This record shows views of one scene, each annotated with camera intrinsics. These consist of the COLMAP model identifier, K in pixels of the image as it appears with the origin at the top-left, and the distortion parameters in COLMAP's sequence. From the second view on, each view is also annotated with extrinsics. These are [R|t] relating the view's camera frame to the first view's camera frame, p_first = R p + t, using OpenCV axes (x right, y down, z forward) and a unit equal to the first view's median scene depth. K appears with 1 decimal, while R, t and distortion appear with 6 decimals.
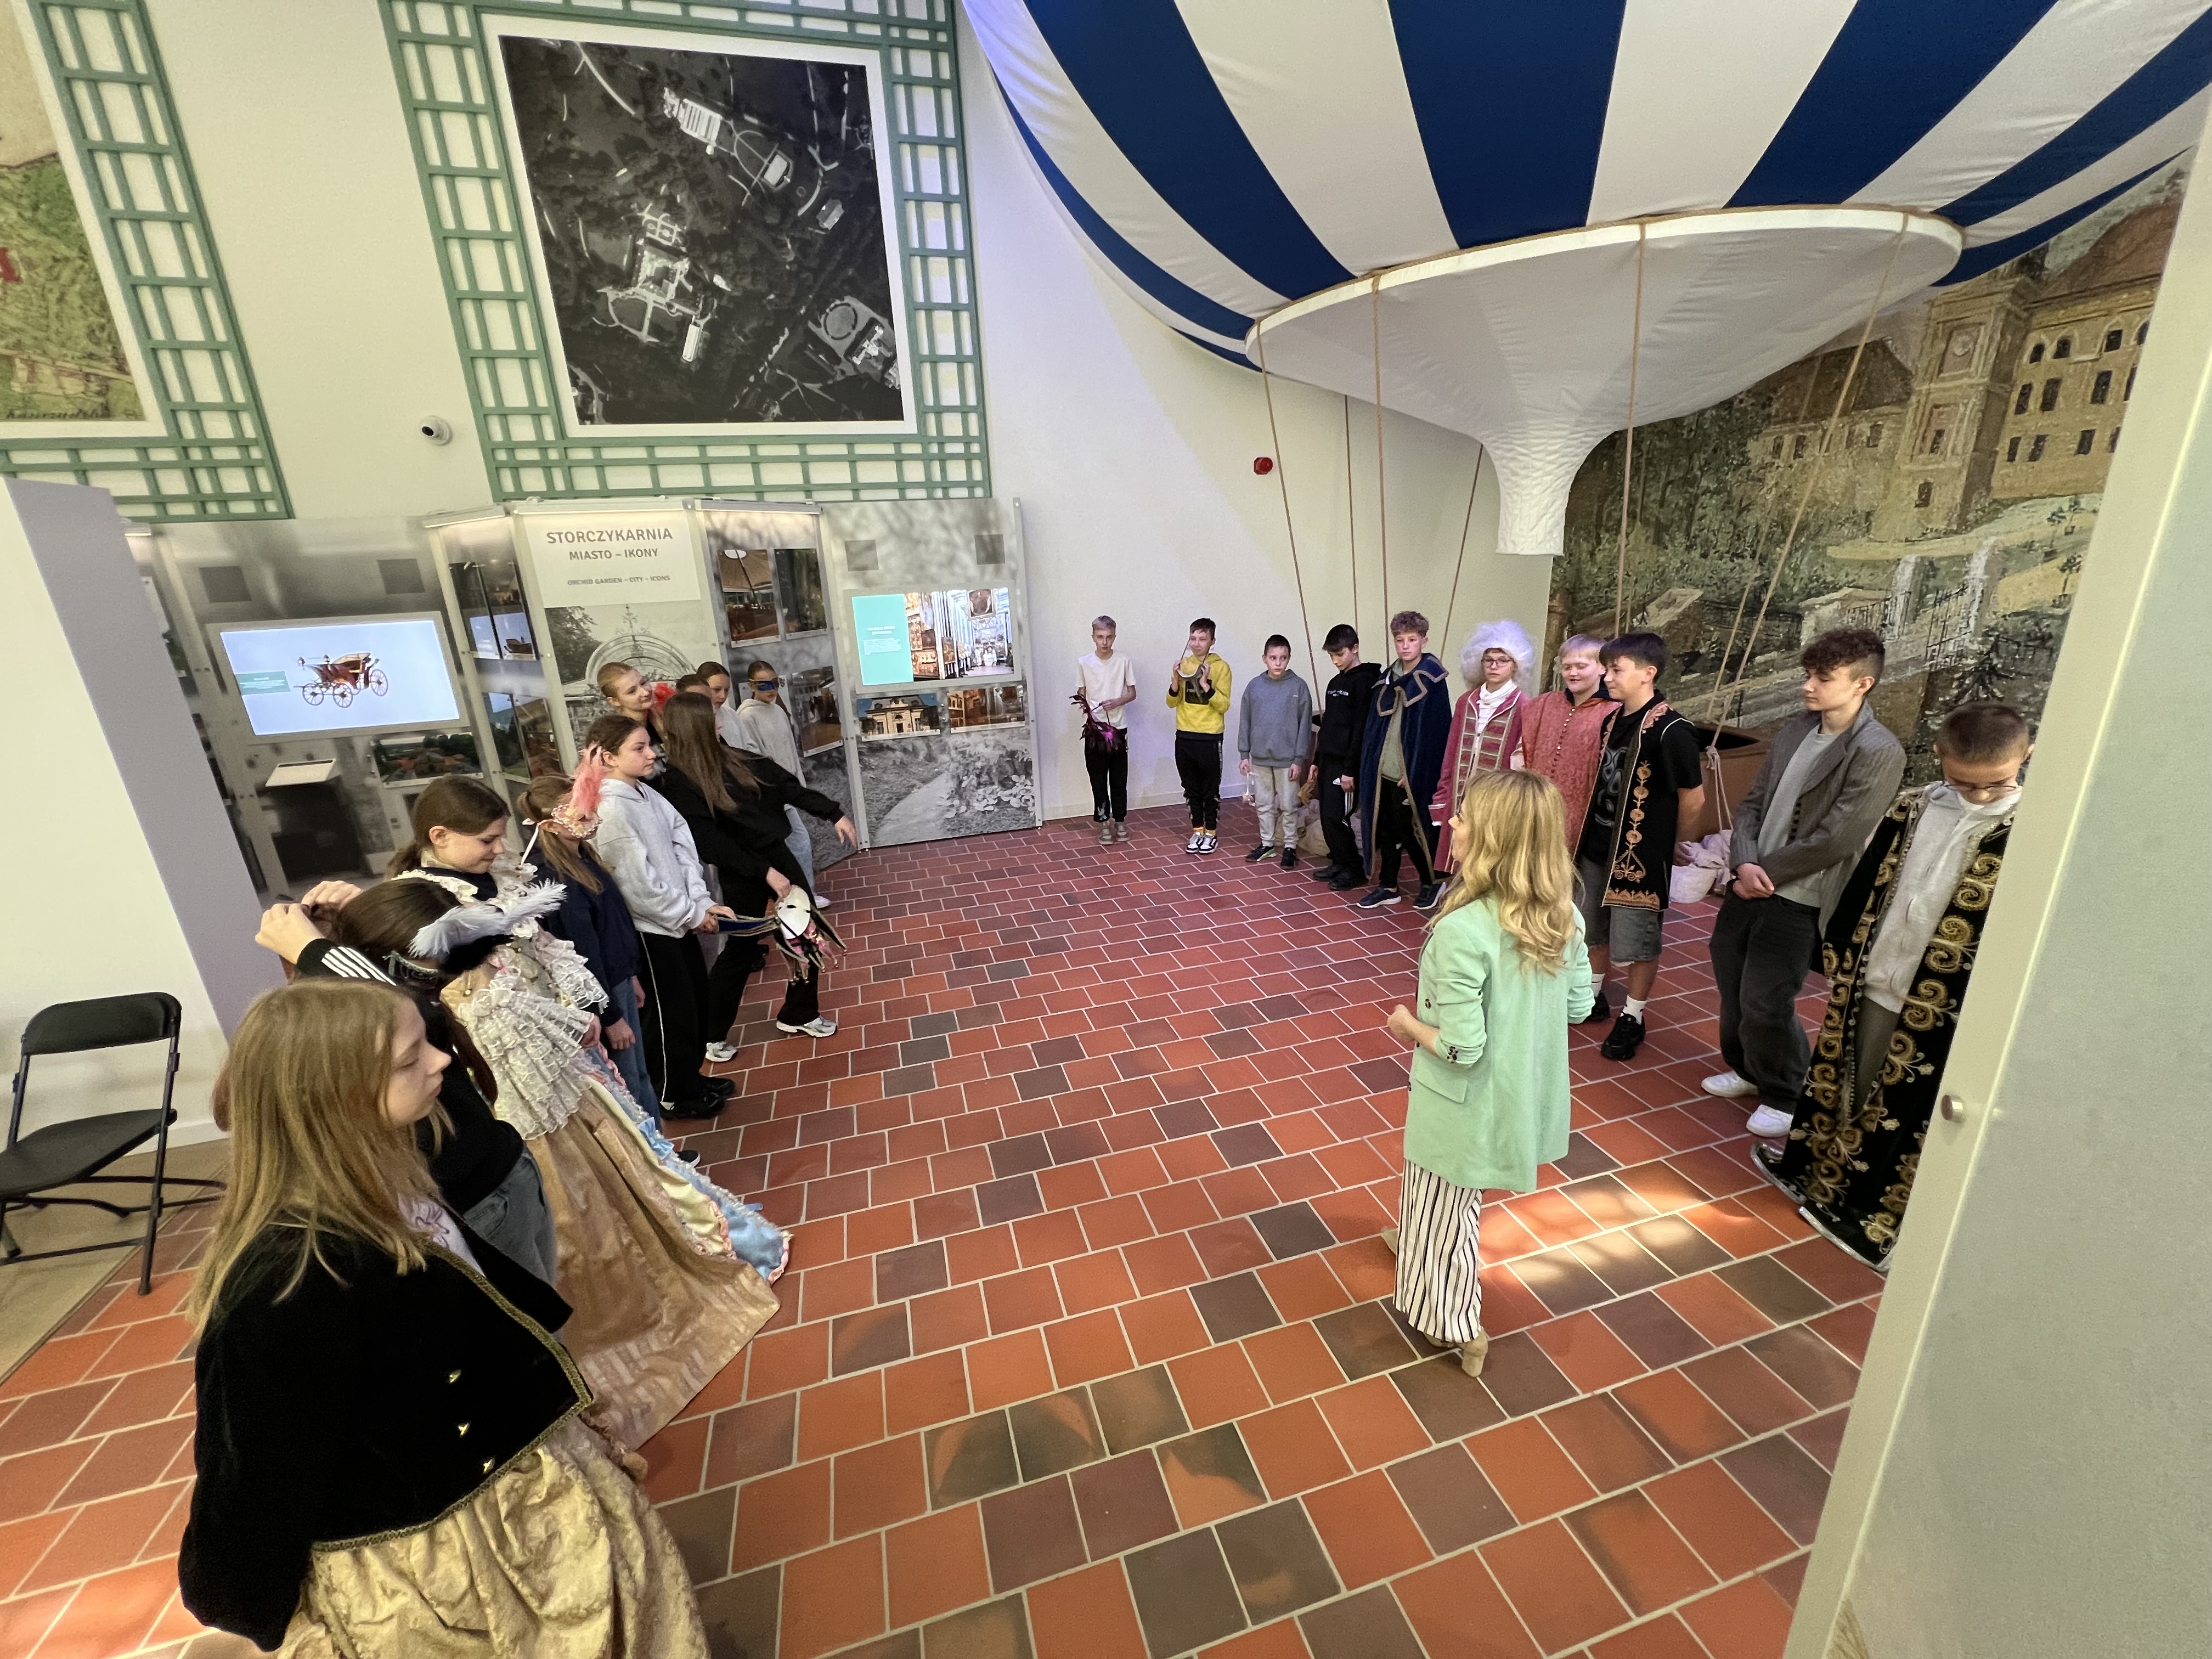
lens RADIAL K [[891.0, 0, 1106.0], [0, 891.0, 829.5], [0, 0, 1]] dist [0.001516, 0.000160]
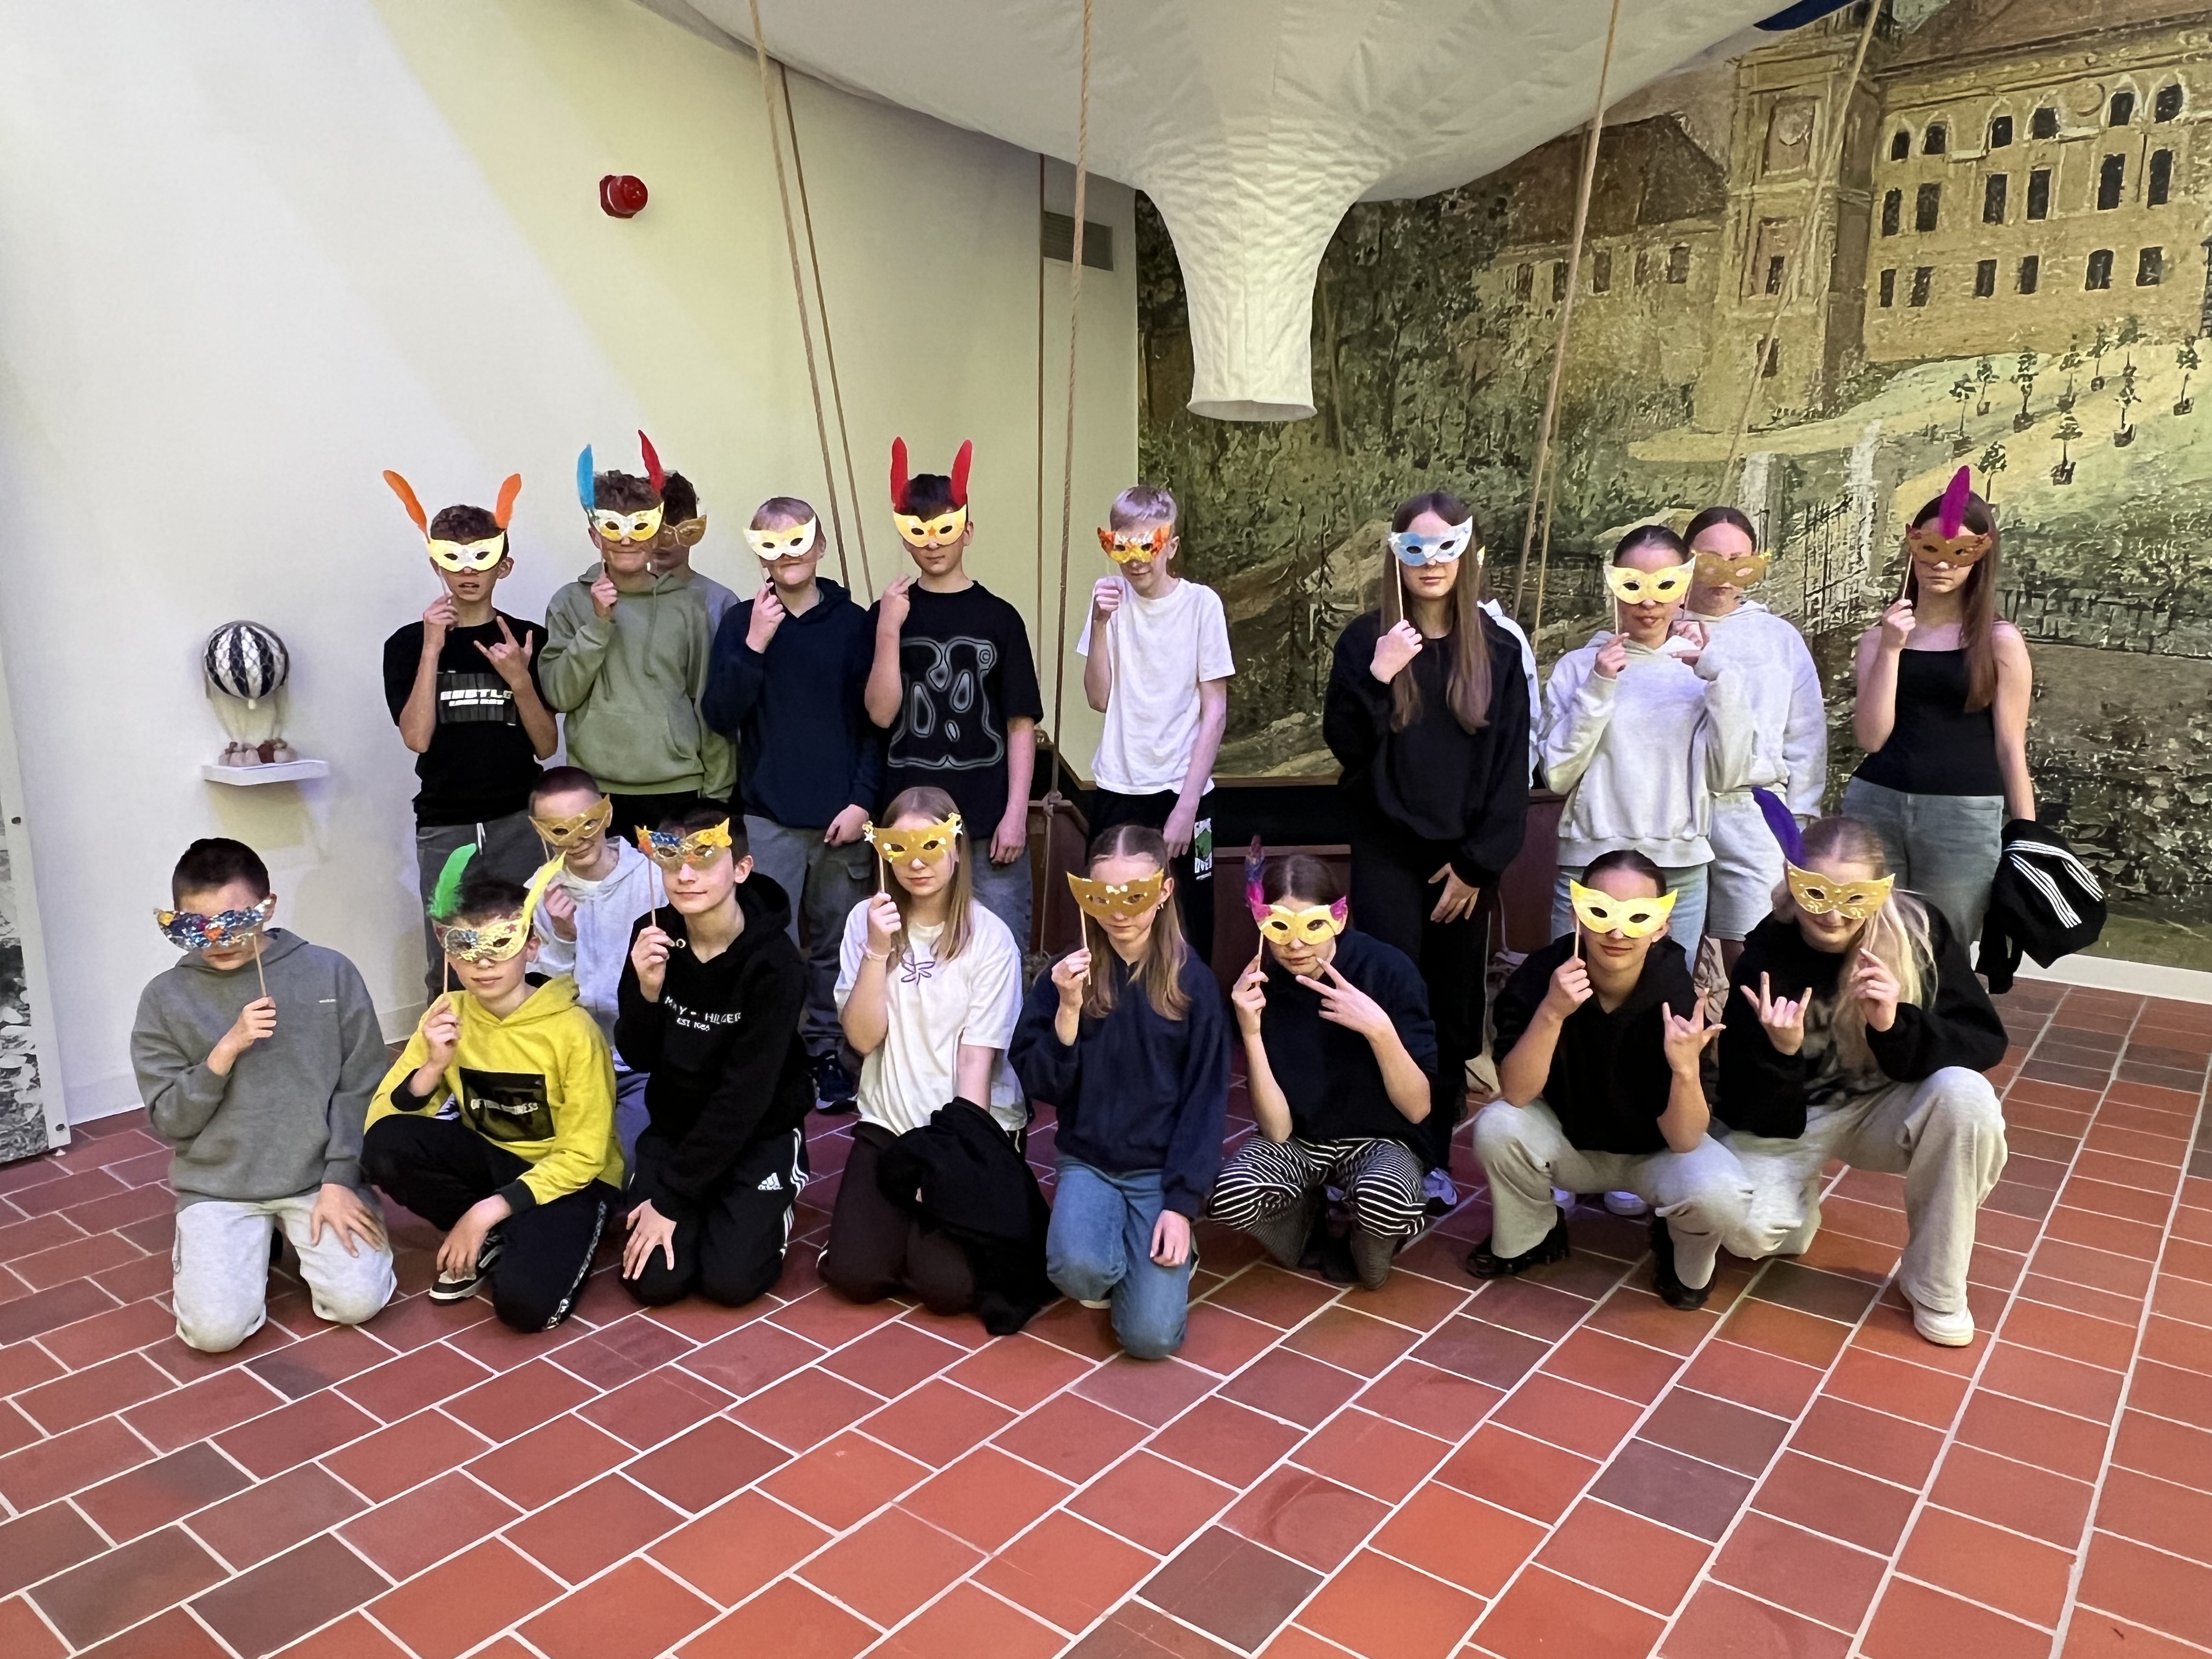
lens RADIAL K [[1533.8, 0, 1102.2], [0, 1533.8, 853.9], [0, 0, 1]] dist [-0.004045, 0.001875]
pose [[0.813627, -0.075033, 0.576525, -0.104271], [0.143743, 0.986812, -0.074429, -0.017787], [-0.563338, 0.143429, 0.813682, 0.420887]]
